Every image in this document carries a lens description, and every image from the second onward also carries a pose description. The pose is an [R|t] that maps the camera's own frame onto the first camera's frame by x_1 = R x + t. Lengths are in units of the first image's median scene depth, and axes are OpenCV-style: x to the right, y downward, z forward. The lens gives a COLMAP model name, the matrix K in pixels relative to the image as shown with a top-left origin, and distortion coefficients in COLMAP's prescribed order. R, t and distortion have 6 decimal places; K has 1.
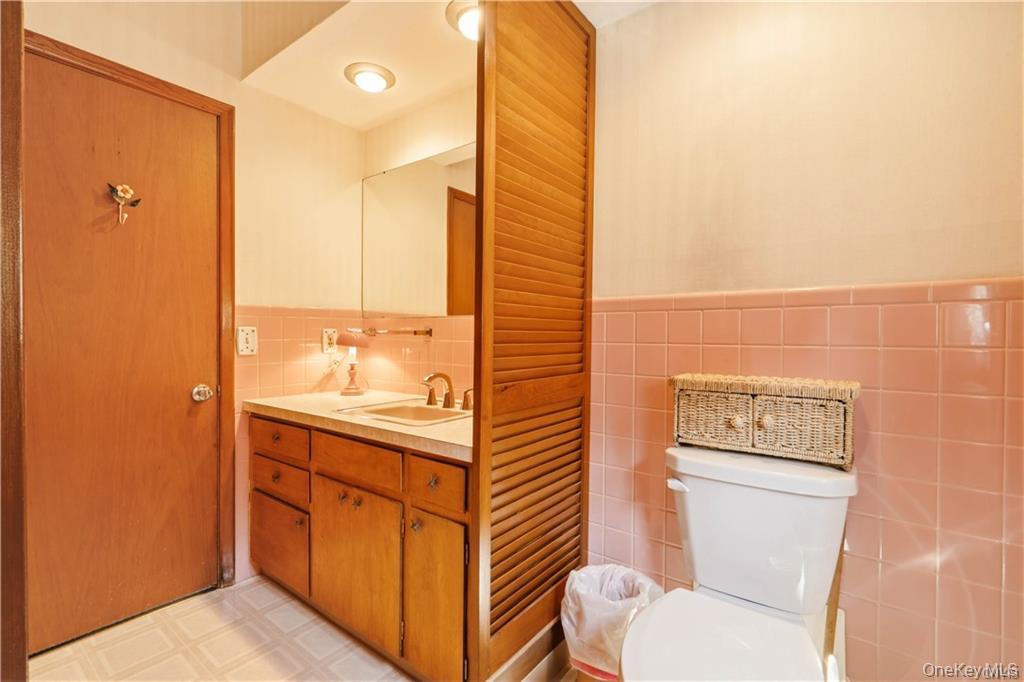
lens RADIAL K [[463.9, 0, 515.4], [0, 463.9, 339.1], [0, 0, 1]] dist [0.008453, -0.003360]
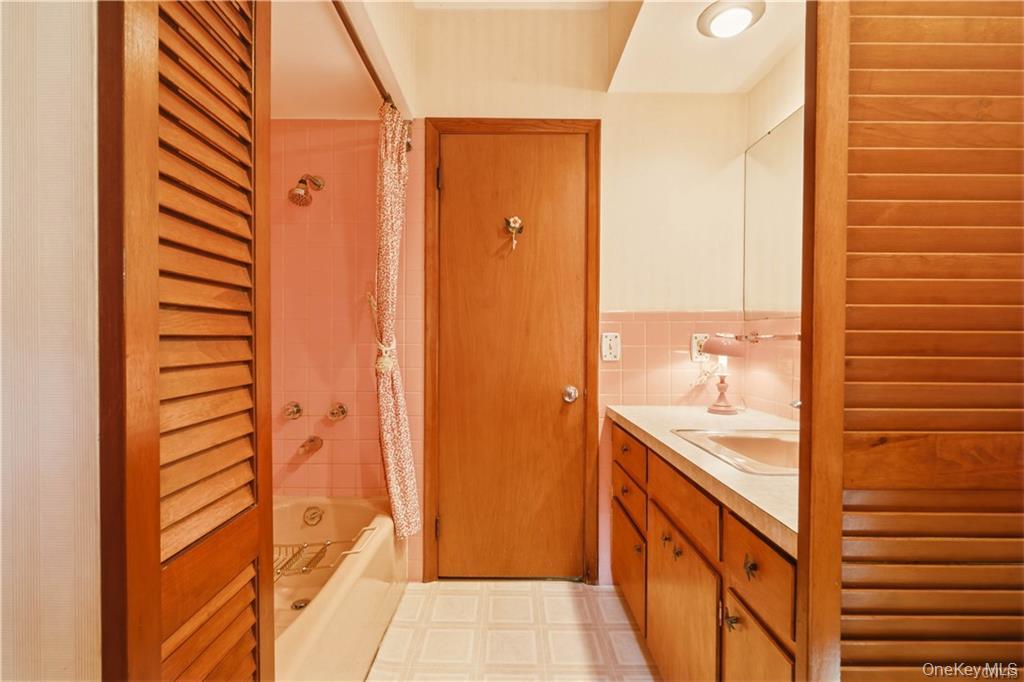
lens RADIAL K [[463.9, 0, 507.8], [0, 463.9, 339.5], [0, 0, 1]] dist [0.008453, -0.003360]
pose [[0.596965, -0.002864, -0.802262, 0.101160], [-0.009341, 0.999901, -0.010521, 0.000752], [0.802213, 0.013775, 0.596879, 0.235472]]
